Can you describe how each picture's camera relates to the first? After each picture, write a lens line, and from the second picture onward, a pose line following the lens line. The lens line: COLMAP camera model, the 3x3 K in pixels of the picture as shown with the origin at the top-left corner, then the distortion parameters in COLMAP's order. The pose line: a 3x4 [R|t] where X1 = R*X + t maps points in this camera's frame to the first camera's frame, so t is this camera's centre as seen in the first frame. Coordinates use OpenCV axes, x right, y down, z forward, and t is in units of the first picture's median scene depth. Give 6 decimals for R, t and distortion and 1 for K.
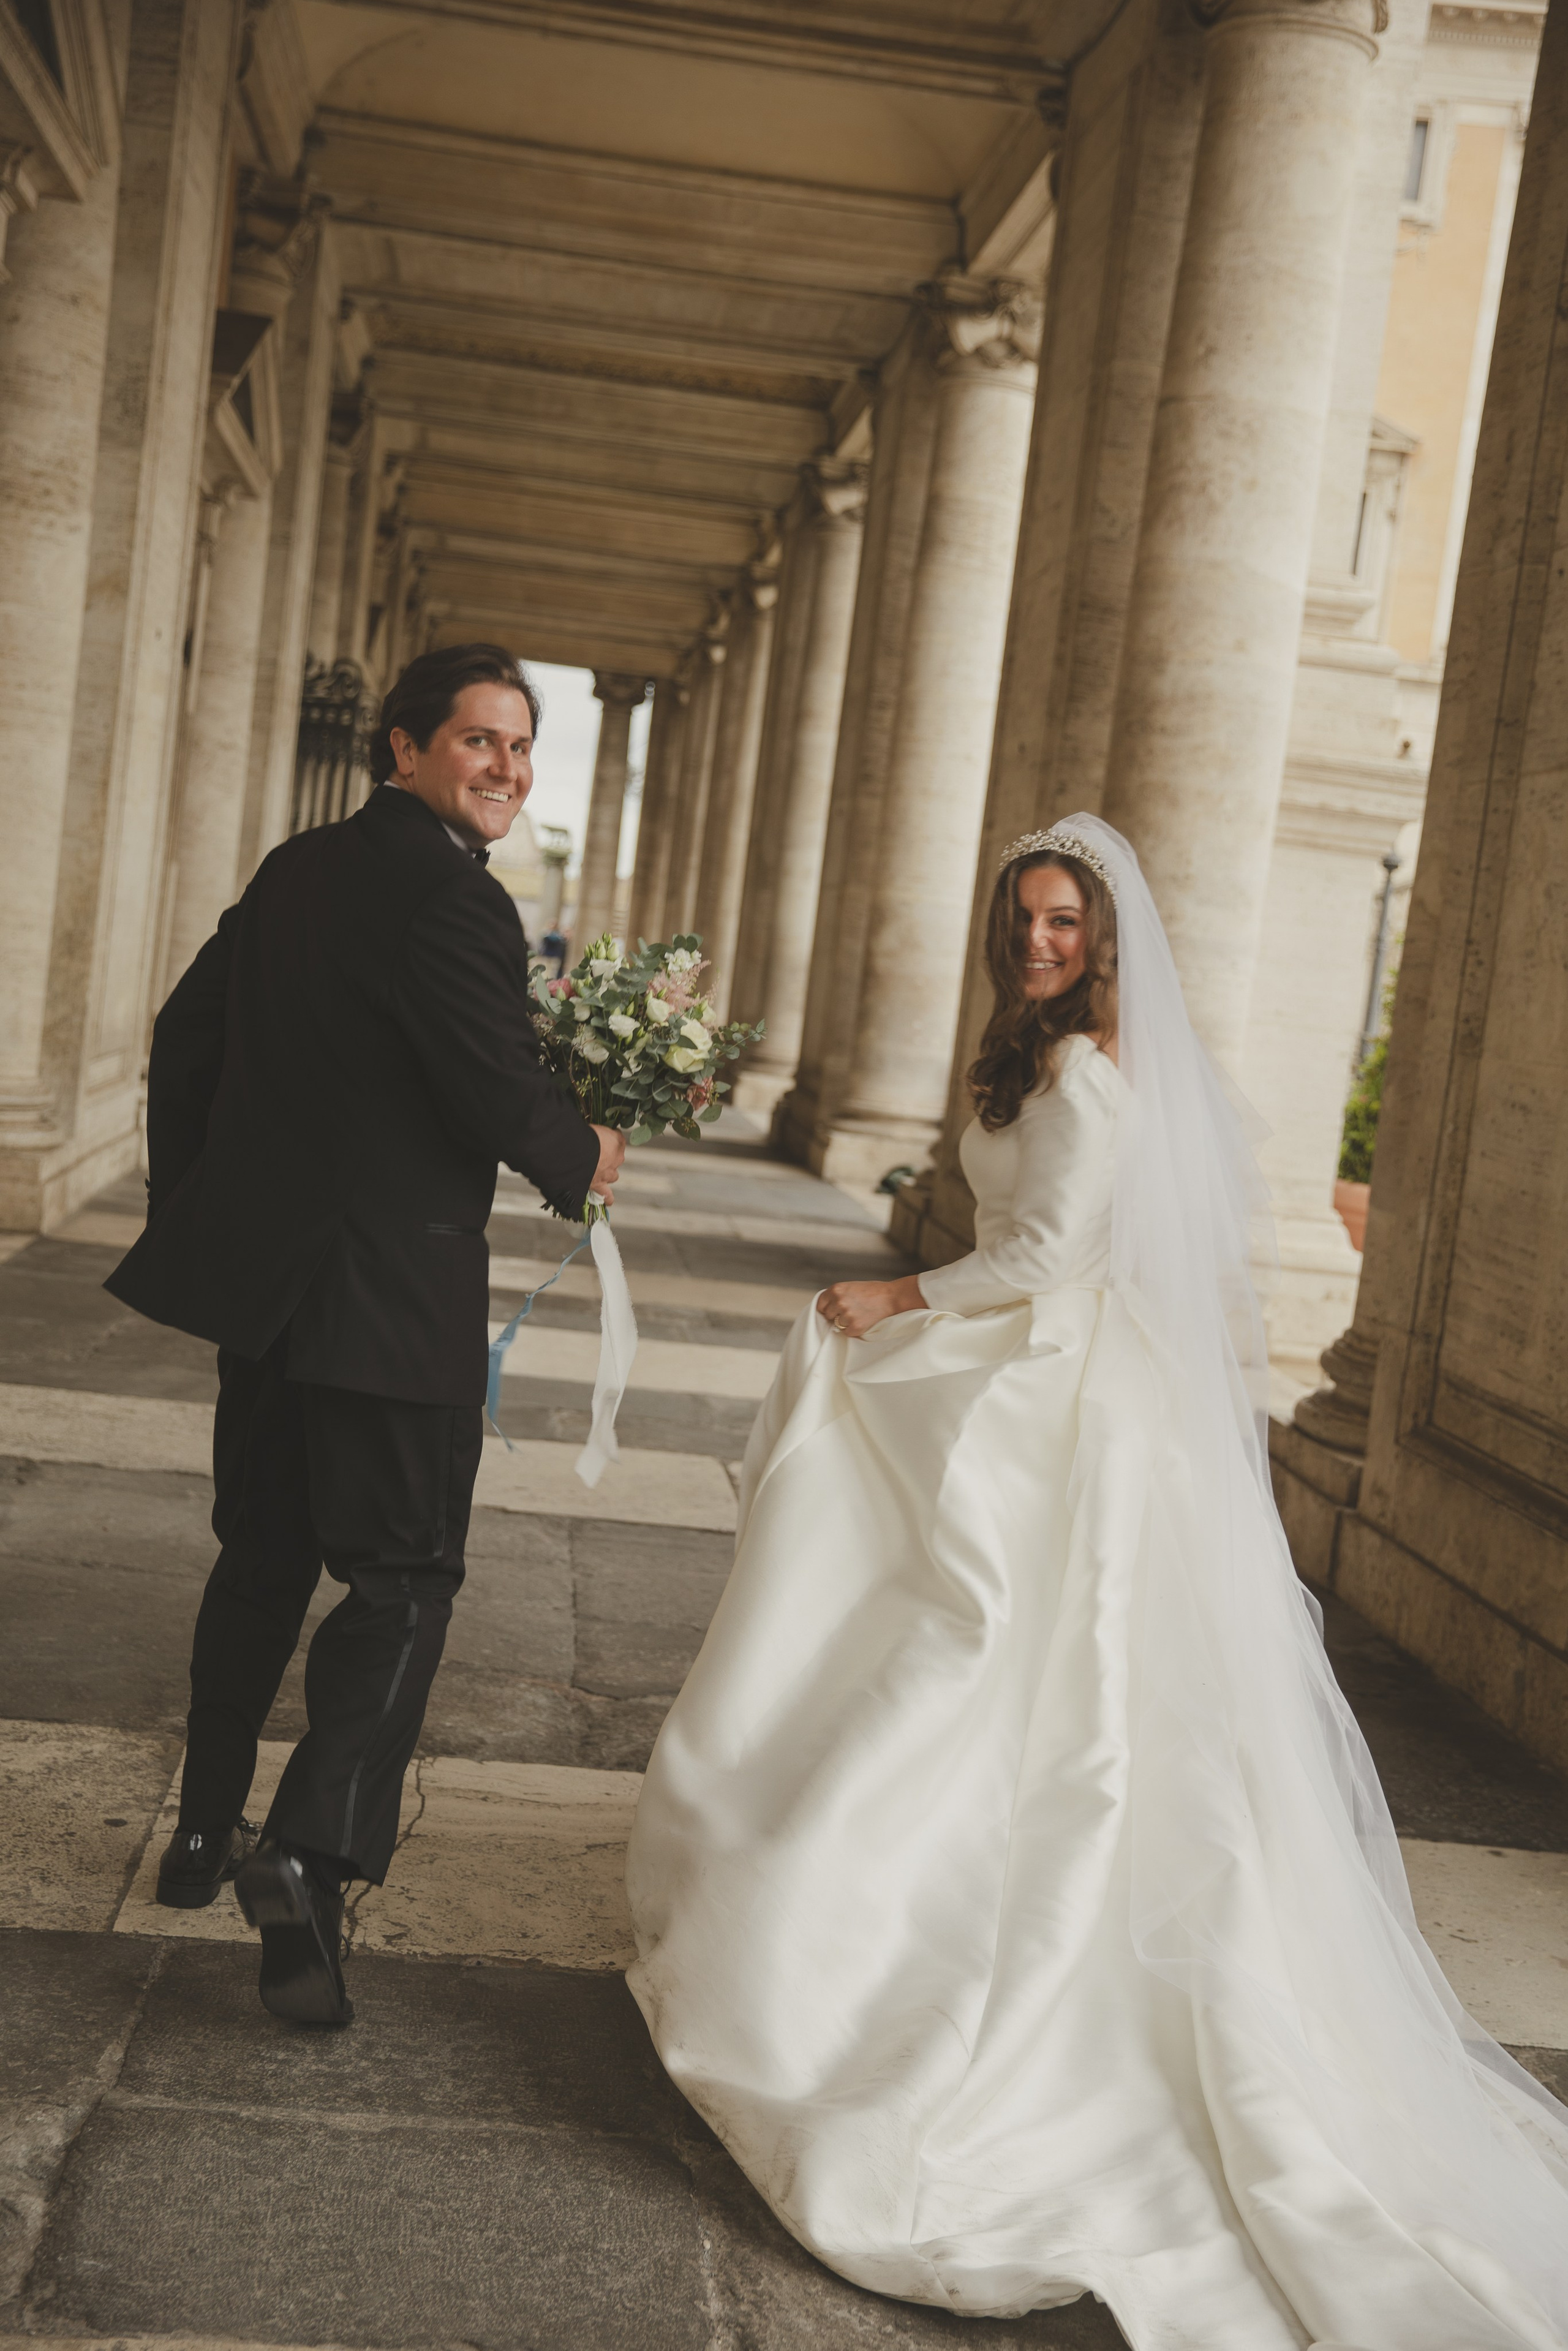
lens RADIAL K [[3011.0, 0, 793.0], [0, 3011.0, 1163.0], [0, 0, 1]] dist [0.107444, 0.000000]
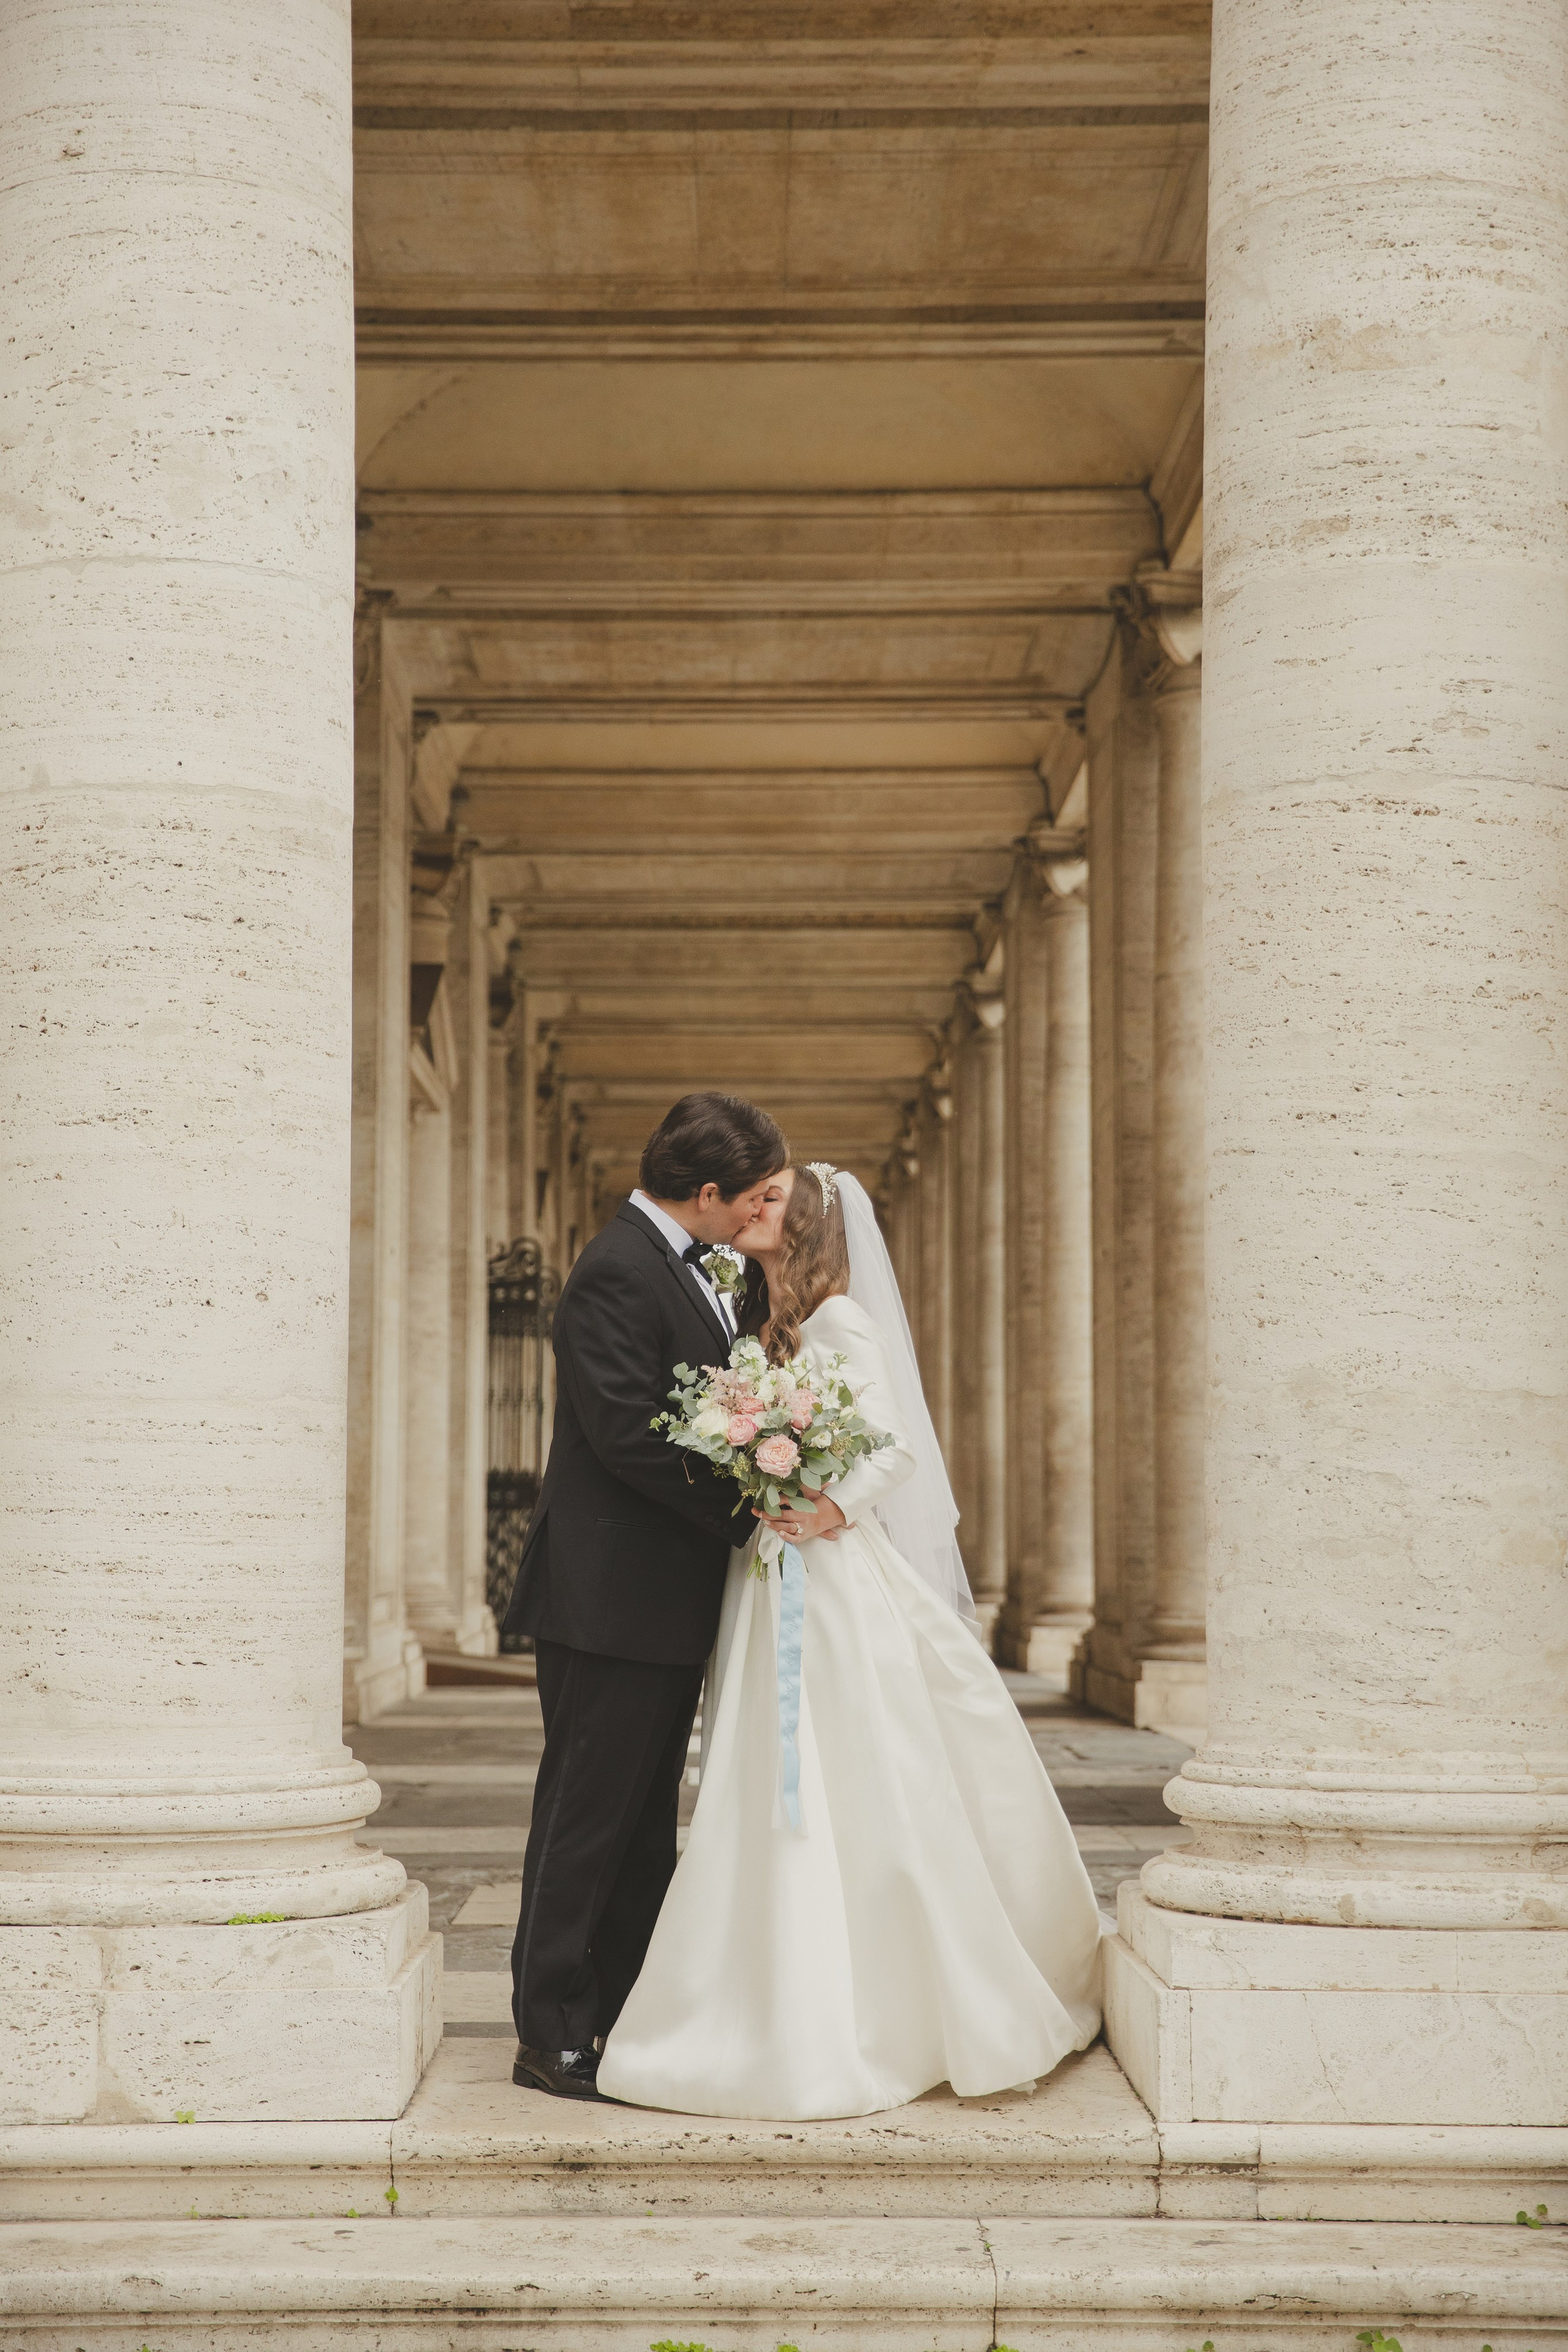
lens RADIAL K [[4115.3, 0, 779.9], [0, 4115.3, 1174.0], [0, 0, 1]] dist [0.066429, 0.000000]
pose [[0.989534, -0.124845, -0.072360, 0.050264], [0.111817, 0.980377, -0.162353, 0.058712], [0.091209, 0.152563, 0.984076, -0.443618]]
